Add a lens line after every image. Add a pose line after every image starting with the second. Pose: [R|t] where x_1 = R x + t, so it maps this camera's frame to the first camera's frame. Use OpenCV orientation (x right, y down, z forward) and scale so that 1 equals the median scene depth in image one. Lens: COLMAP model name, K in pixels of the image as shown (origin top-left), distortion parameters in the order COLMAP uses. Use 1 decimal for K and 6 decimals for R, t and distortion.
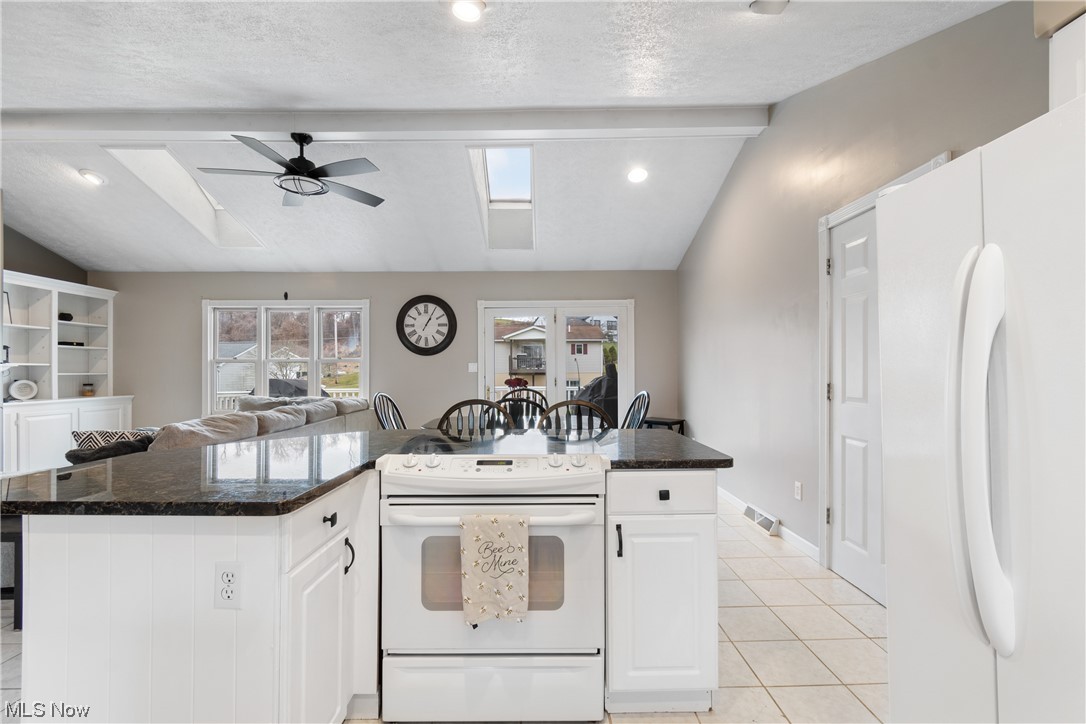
lens RADIAL K [[480.9, 0, 541.9], [0, 480.9, 367.5], [0, 0, 1]] dist [0.001695, 0.000220]
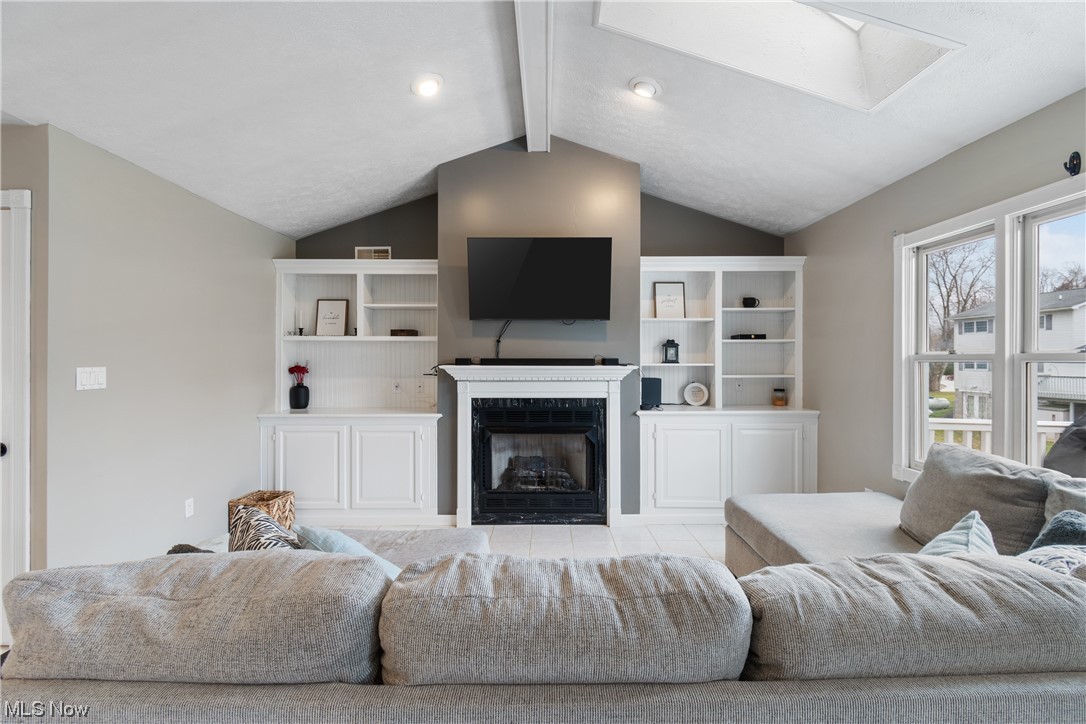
lens RADIAL K [[480.9, 0, 545.6], [0, 480.9, 359.9], [0, 0, 1]] dist [0.001695, 0.000220]
pose [[-0.019970, 0.004818, -0.999789, -0.193507], [0.012817, 0.999907, 0.004563, -0.018932], [0.999718, -0.012723, -0.020030, 0.650673]]
